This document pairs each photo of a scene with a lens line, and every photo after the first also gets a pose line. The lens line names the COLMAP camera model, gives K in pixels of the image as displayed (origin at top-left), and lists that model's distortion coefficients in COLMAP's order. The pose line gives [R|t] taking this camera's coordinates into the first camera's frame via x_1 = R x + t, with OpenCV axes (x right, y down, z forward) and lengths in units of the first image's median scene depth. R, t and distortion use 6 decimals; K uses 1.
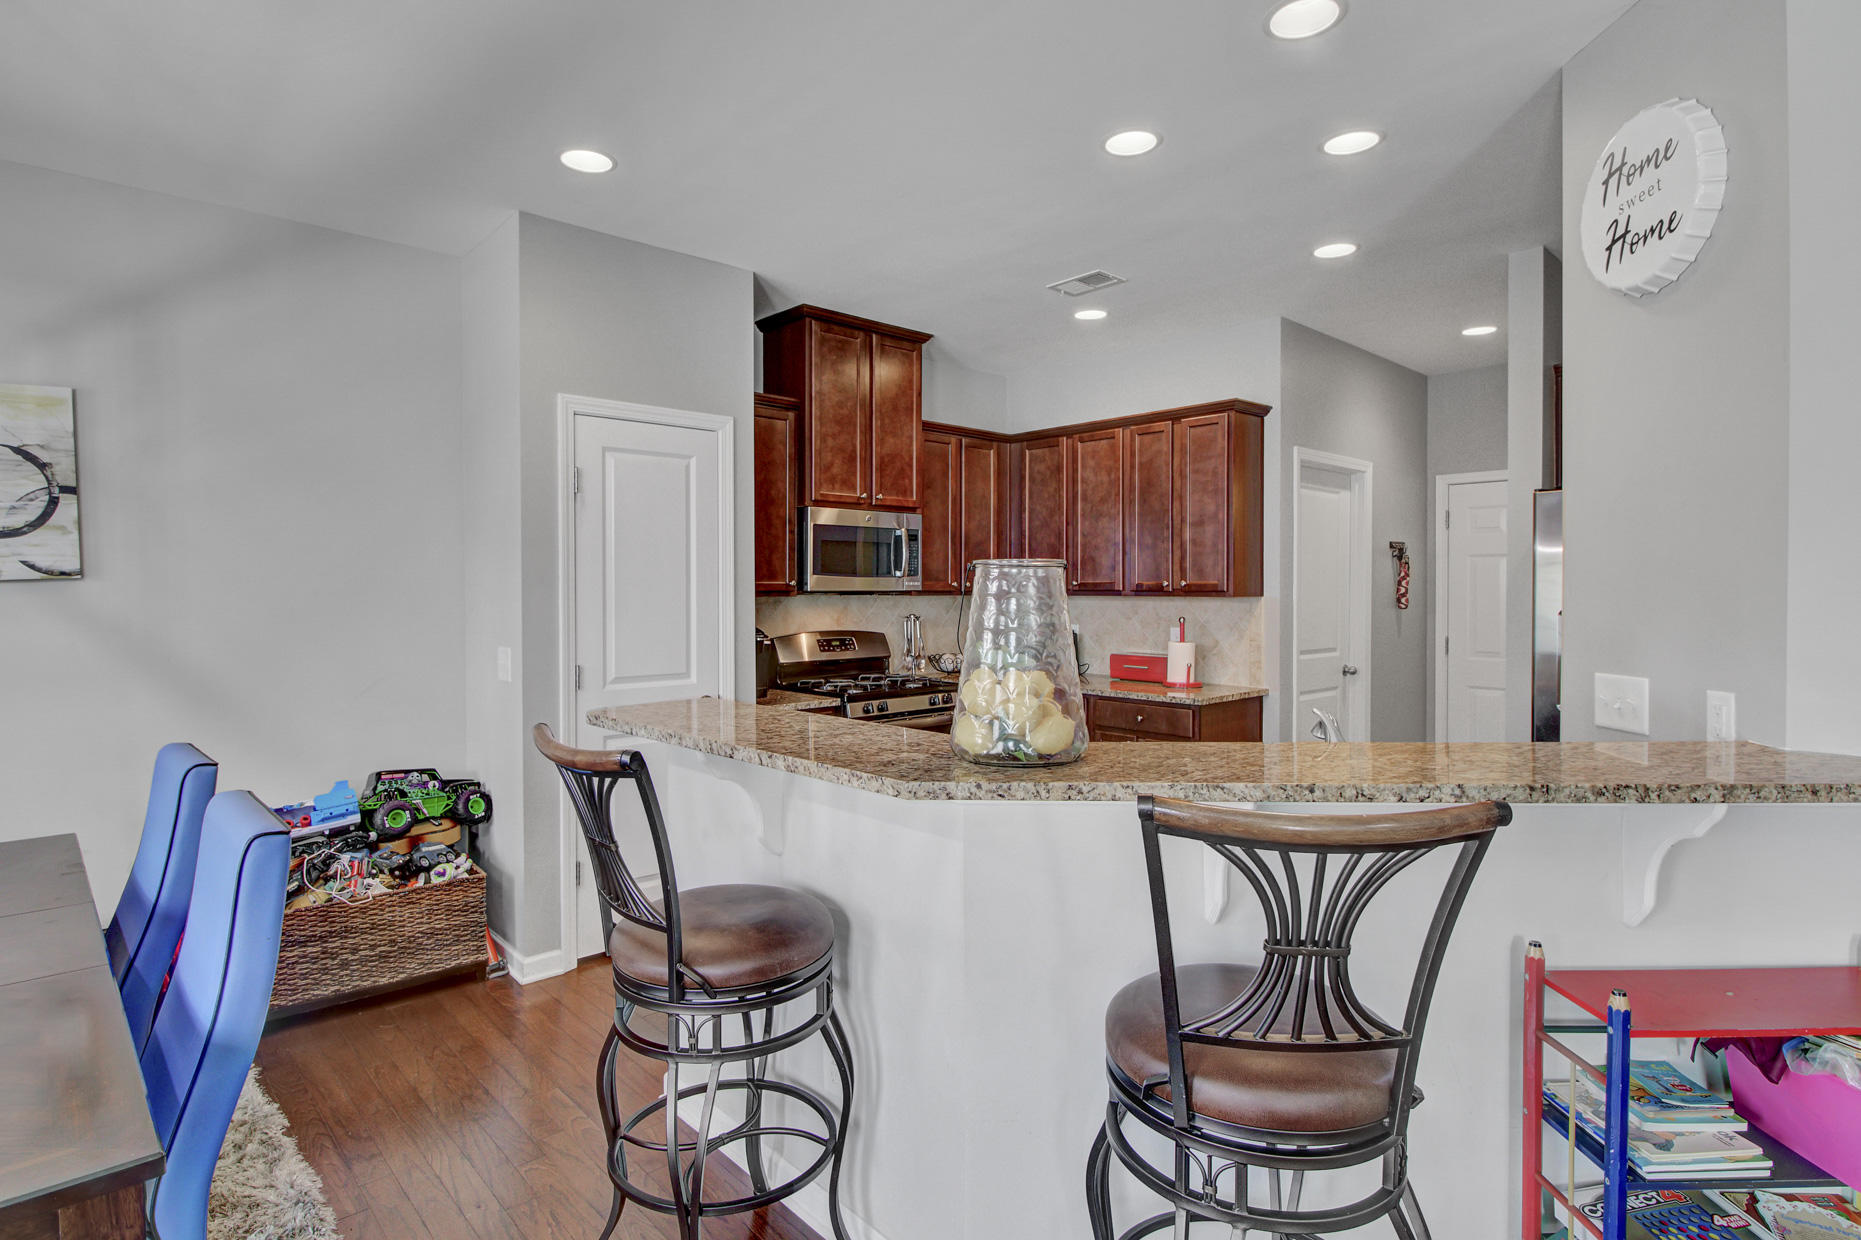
lens RADIAL K [[944.2, 0, 898.3], [0, 944.2, 615.5], [0, 0, 1]] dist [-0.004030, -0.002368]
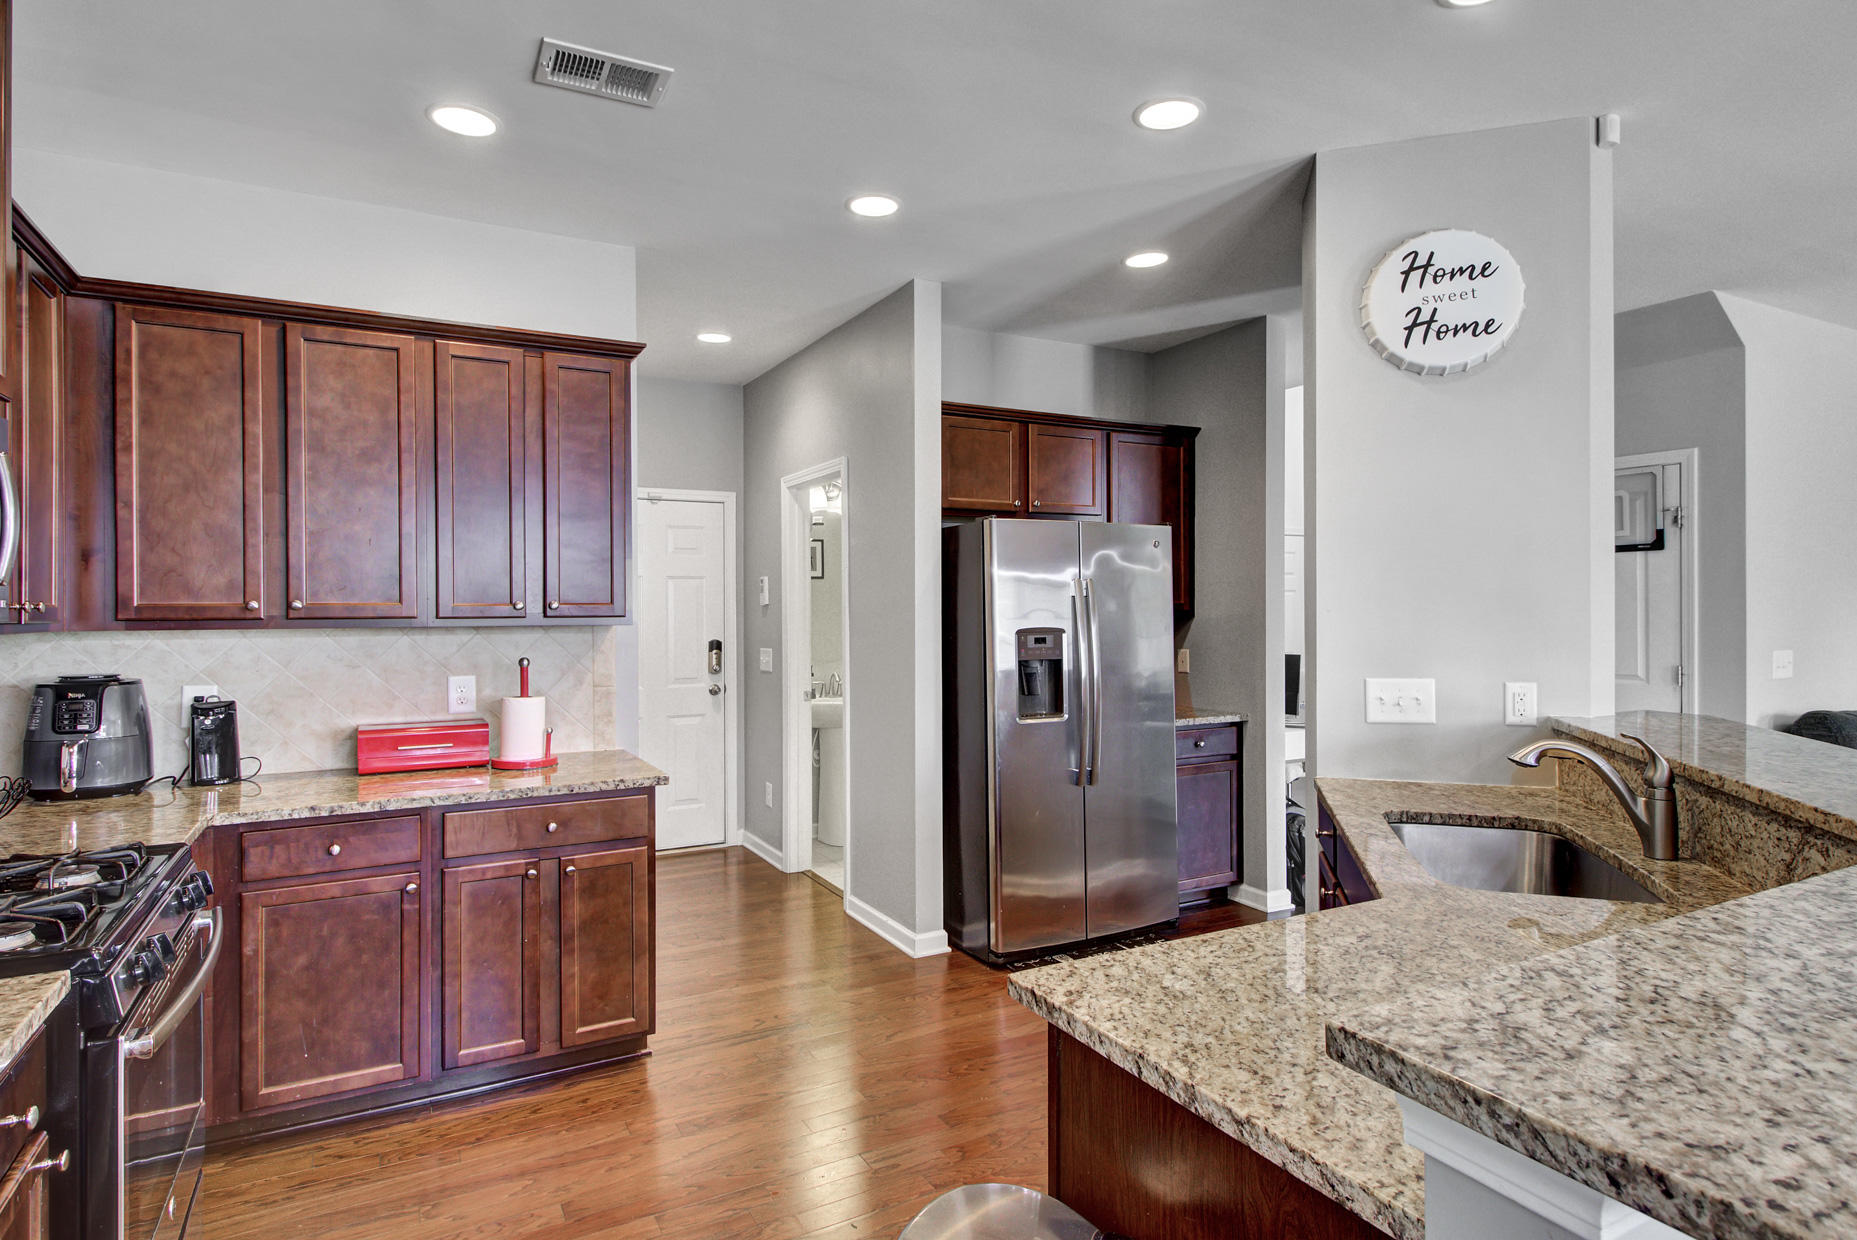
lens RADIAL K [[942.1, 0, 888.7], [0, 942.1, 604.2], [0, 0, 1]] dist [-0.004030, -0.002368]
pose [[0.248327, 0.005040, 0.968663, -0.371222], [0.032190, 0.999391, -0.013452, -0.025666], [-0.968141, 0.034521, 0.248013, 0.867769]]
